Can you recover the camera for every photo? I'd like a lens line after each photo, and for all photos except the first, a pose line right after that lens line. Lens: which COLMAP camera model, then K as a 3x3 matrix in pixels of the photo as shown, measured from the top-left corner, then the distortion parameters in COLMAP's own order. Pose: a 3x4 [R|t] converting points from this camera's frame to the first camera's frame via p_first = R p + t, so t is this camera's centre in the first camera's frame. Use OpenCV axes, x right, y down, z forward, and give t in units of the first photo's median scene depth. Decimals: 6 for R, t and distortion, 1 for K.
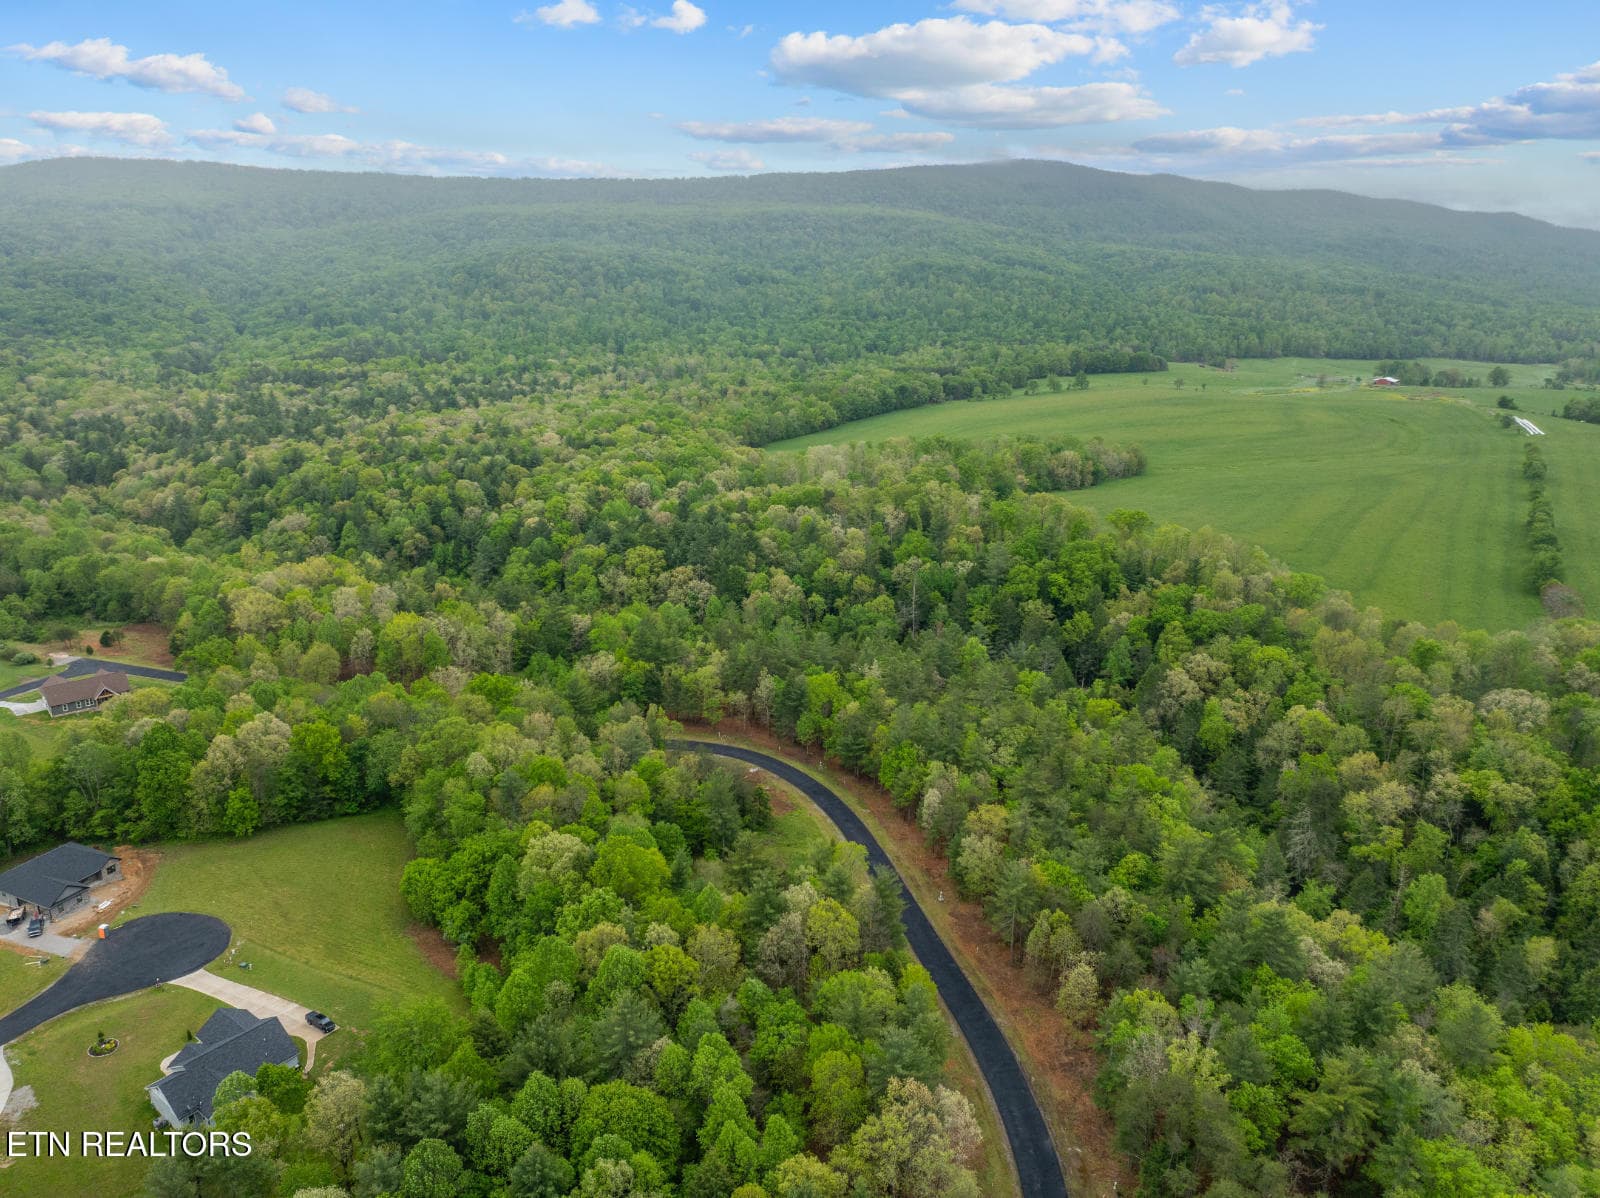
lens RADIAL K [[1124.9, 0, 800.0], [0, 1124.9, 599.0], [0, 0, 1]] dist [-0.036691, -0.005607]
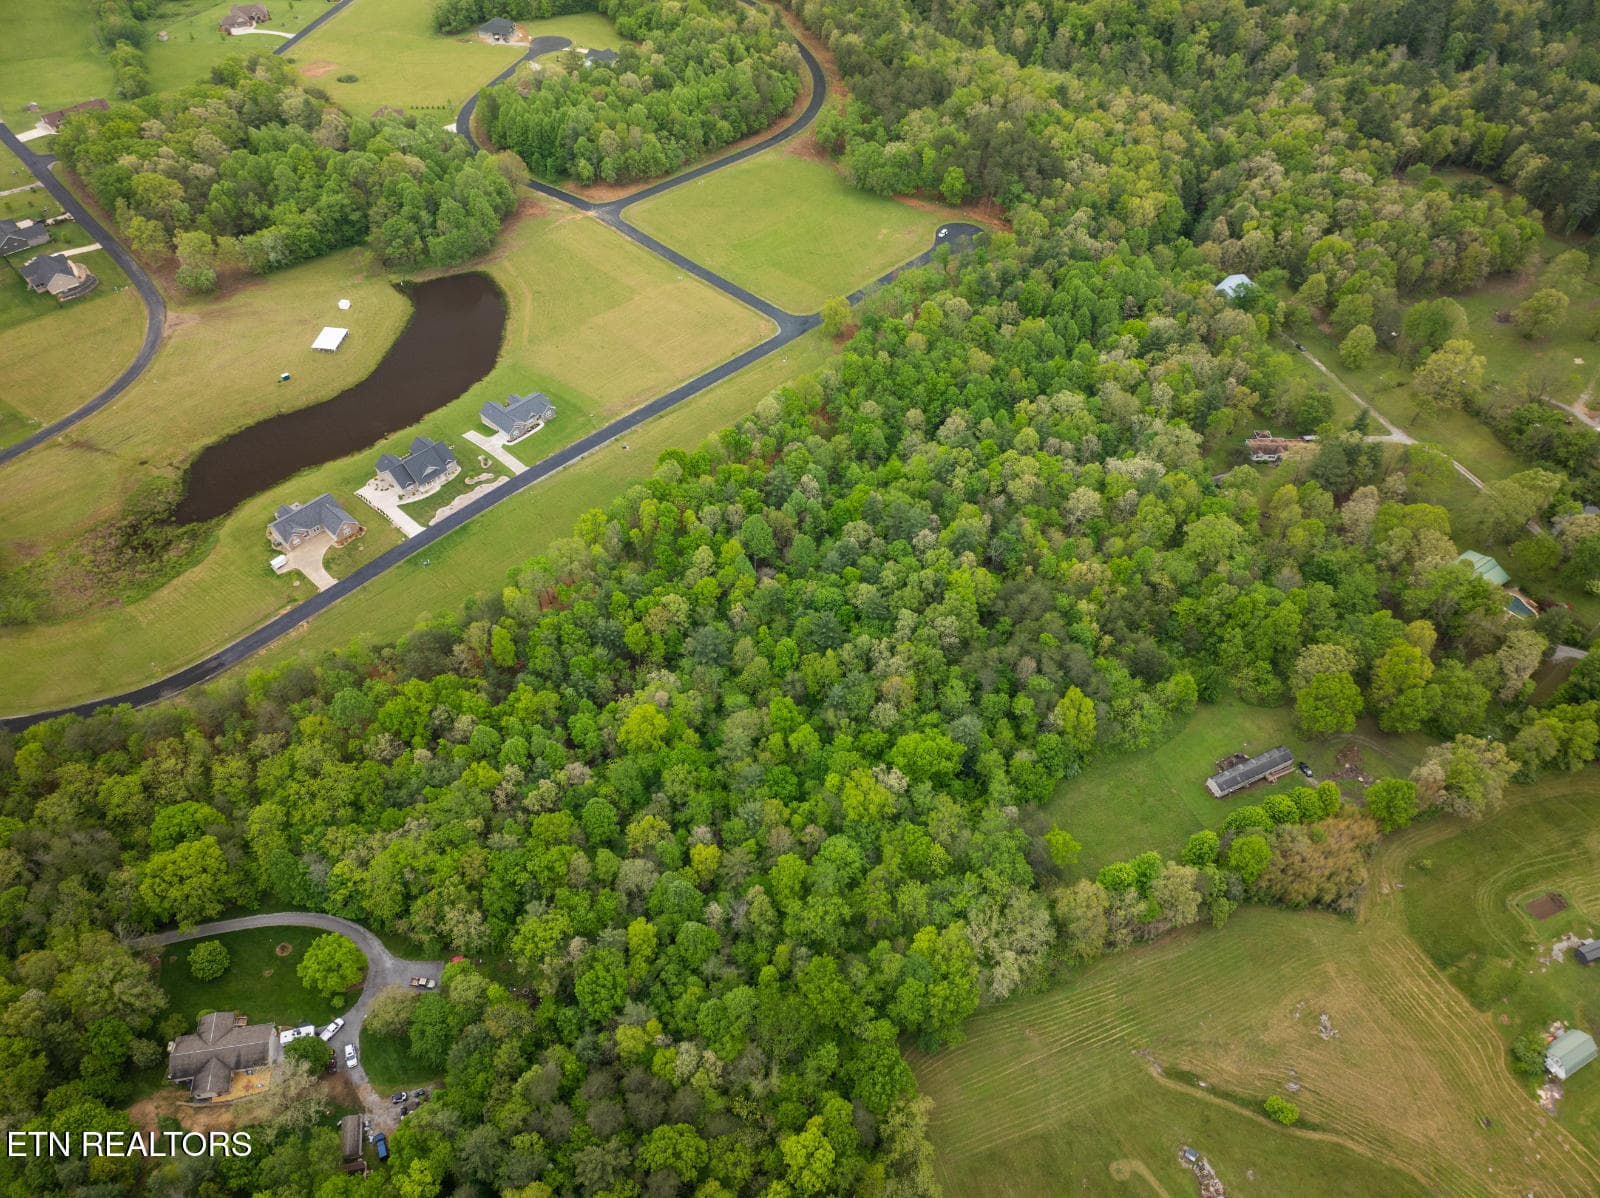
lens RADIAL K [[1126.8, 0, 800.0], [0, 1126.8, 599.0], [0, 0, 1]] dist [-0.058441, 0.036465]
pose [[0.996446, -0.055252, 0.063581, -0.049453], [0.015569, 0.862617, 0.505618, 0.028550], [-0.082783, -0.502831, 0.860412, -0.807506]]
